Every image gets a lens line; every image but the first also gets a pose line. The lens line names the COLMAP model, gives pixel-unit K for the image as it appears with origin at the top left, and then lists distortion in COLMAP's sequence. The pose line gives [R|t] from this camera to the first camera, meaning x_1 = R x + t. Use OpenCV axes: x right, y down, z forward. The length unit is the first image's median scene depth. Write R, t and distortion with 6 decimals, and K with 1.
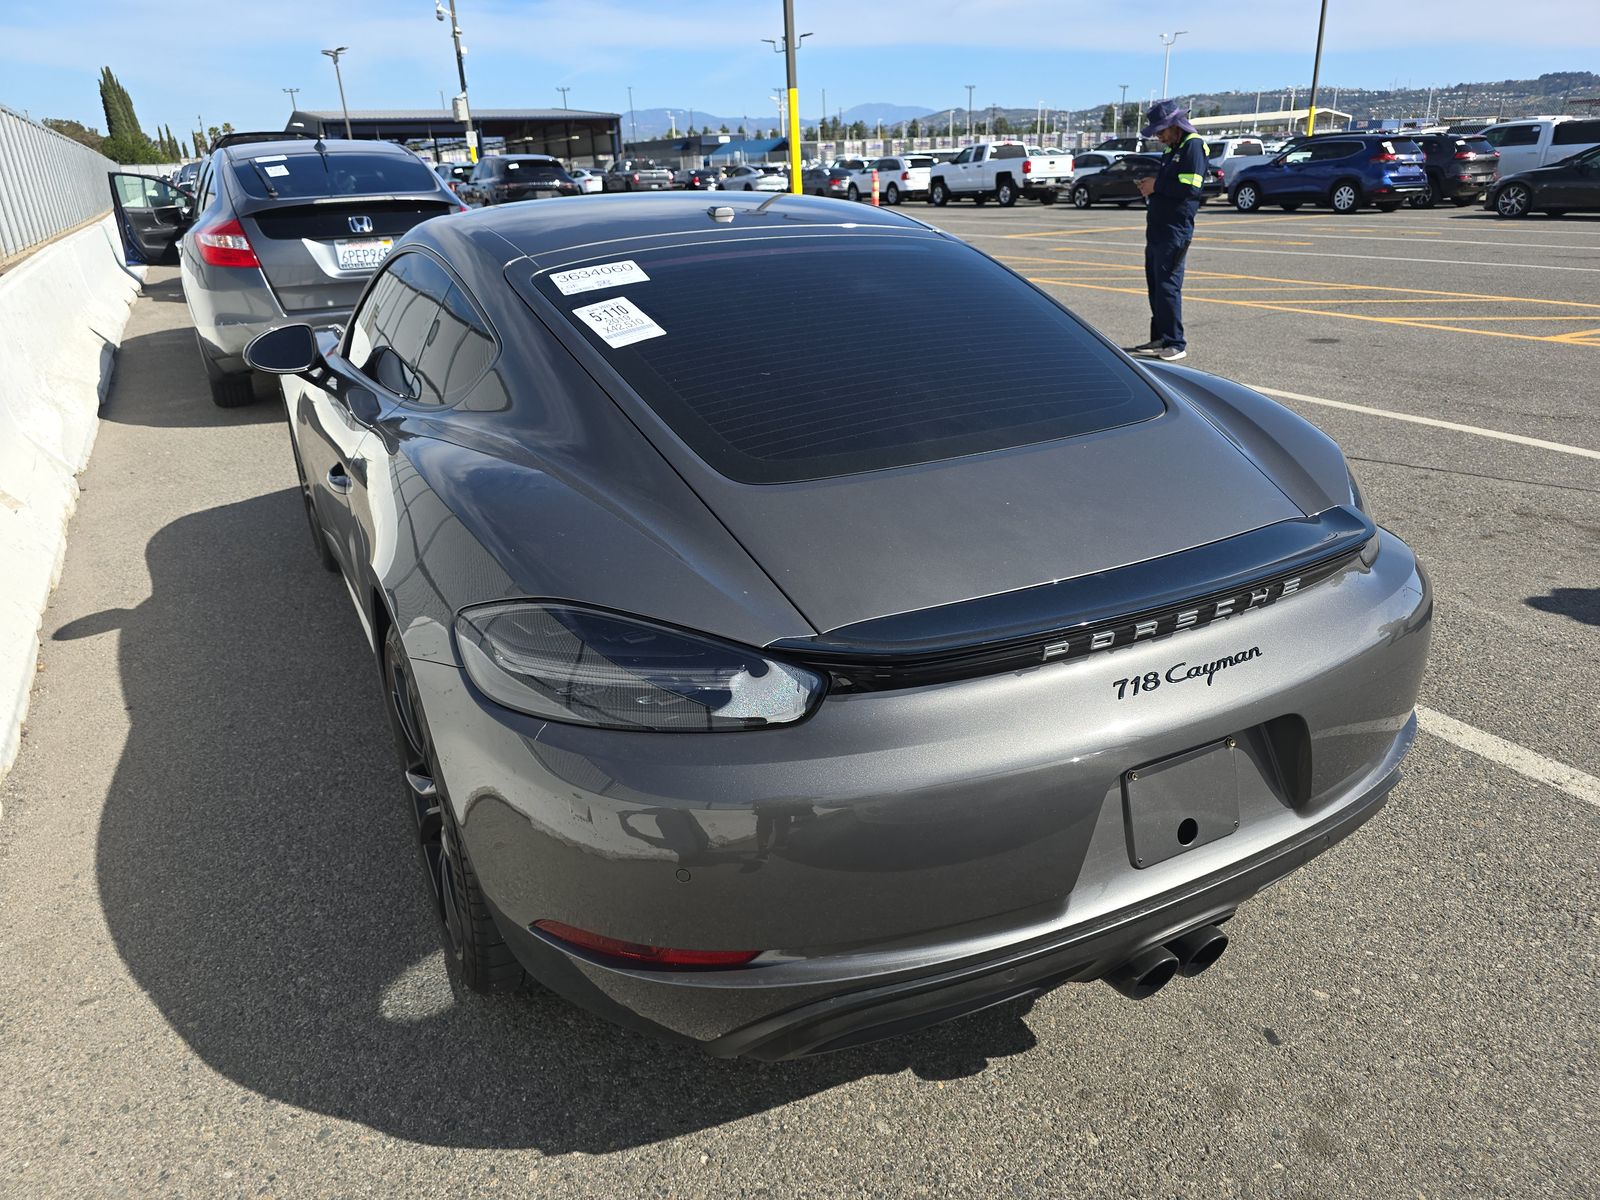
lens RADIAL K [[1128.2, 0, 804.9], [0, 1128.2, 594.6], [0, 0, 1]] dist [0.048103, -0.054455]
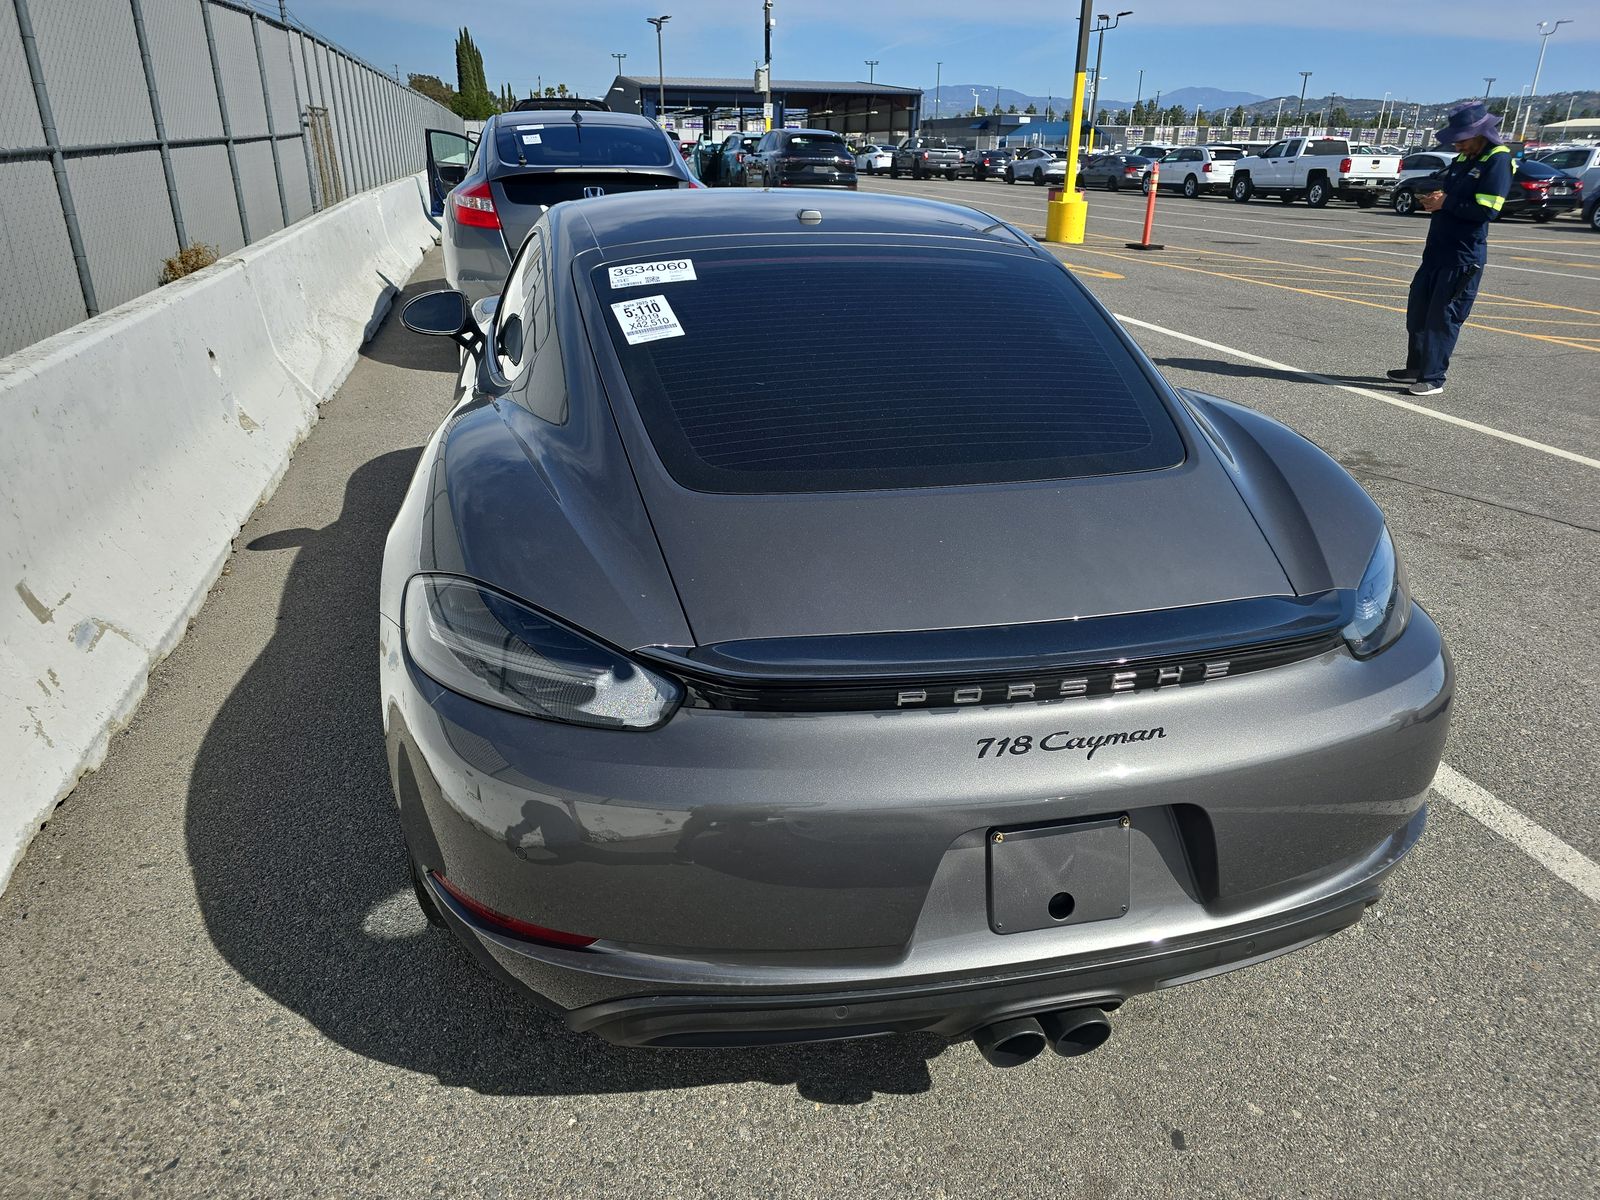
lens RADIAL K [[1146.4, 0, 853.2], [0, 1146.4, 595.6], [0, 0, 1]] dist [0.052552, -0.057733]
pose [[0.965813, 0.136740, -0.220242, 0.262190], [-0.132833, 0.990605, 0.032525, -0.044898], [0.222620, -0.002158, 0.974903, 0.009791]]
